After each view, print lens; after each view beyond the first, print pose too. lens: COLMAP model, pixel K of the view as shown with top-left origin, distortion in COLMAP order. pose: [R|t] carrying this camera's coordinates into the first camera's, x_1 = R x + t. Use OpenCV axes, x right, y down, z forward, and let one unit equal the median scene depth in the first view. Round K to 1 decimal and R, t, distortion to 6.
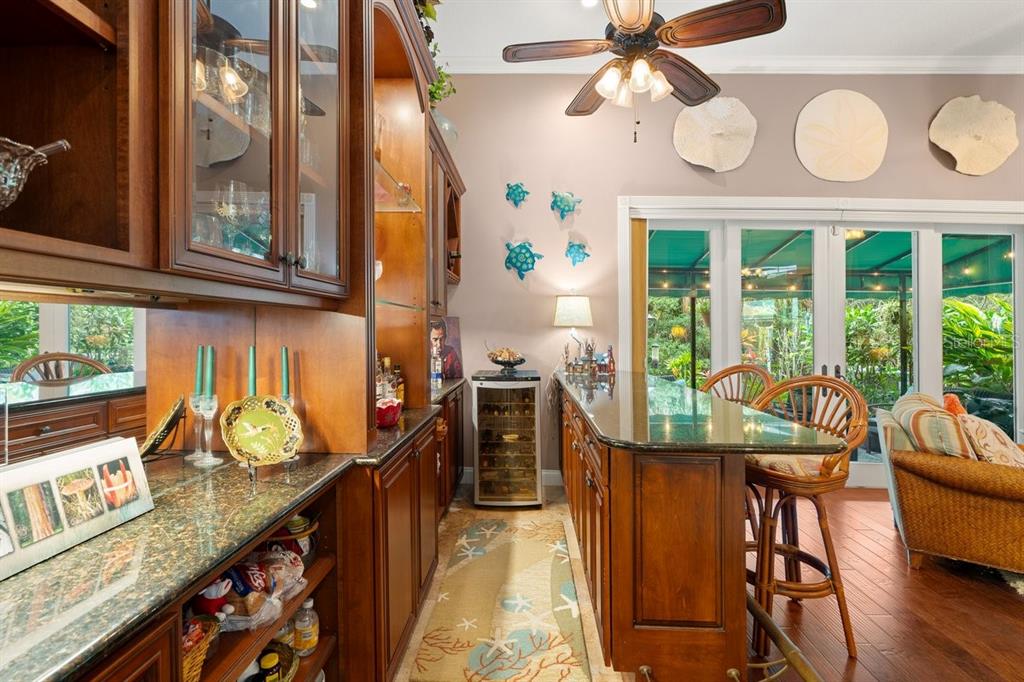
lens RADIAL K [[466.4, 0, 510.6], [0, 466.4, 334.6], [0, 0, 1]] dist [-0.008565, 0.003066]
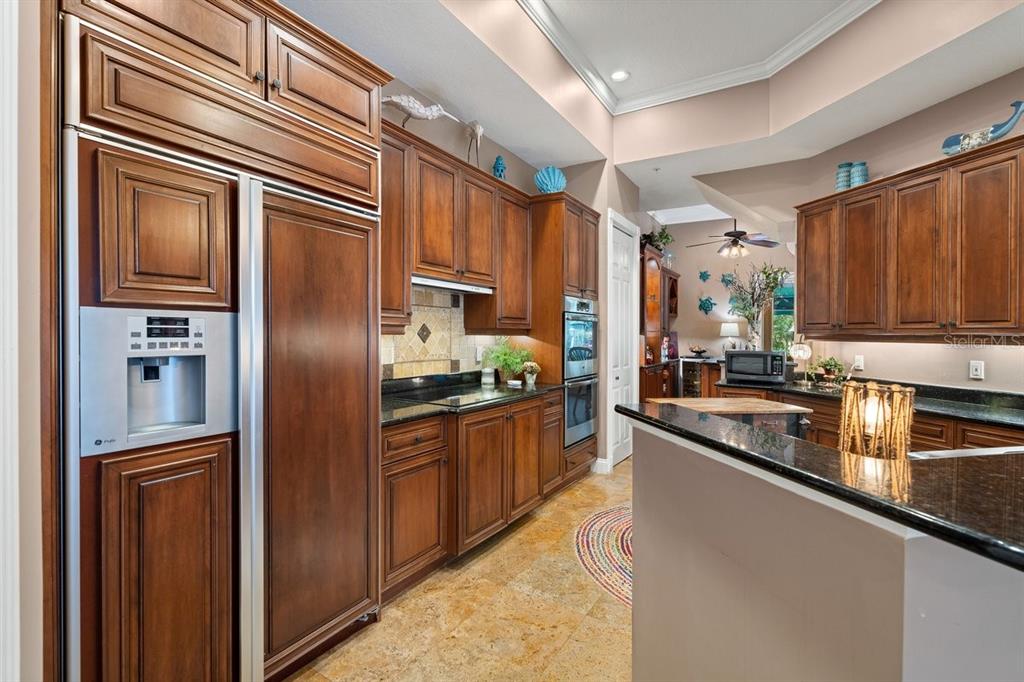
lens RADIAL K [[466.4, 0, 510.1], [0, 466.4, 334.6], [0, 0, 1]] dist [-0.008565, 0.003066]
pose [[0.868888, 0.001709, -0.495005, 0.326996], [-0.001016, 0.999998, 0.001670, -0.028369], [0.495007, -0.000948, 0.868889, -1.474113]]
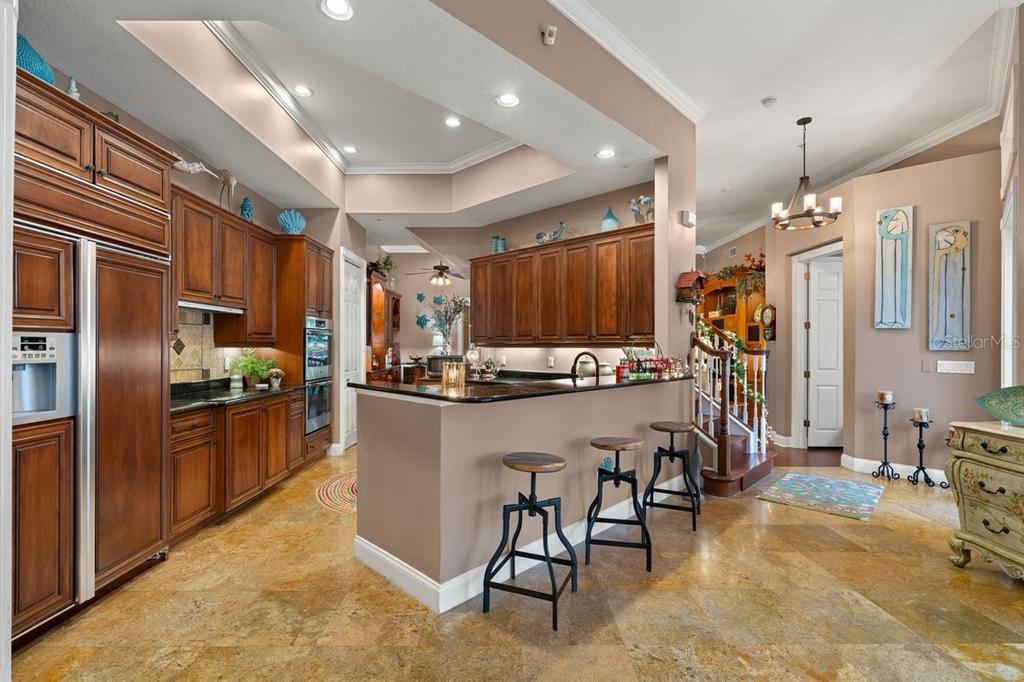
lens RADIAL K [[466.4, 0, 512.9], [0, 466.4, 325.2], [0, 0, 1]] dist [-0.008565, 0.003066]
pose [[0.998704, -0.011642, 0.049538, 0.444999], [0.013600, 0.999132, -0.039362, -0.025836], [-0.049036, 0.039985, 0.997996, -1.871569]]
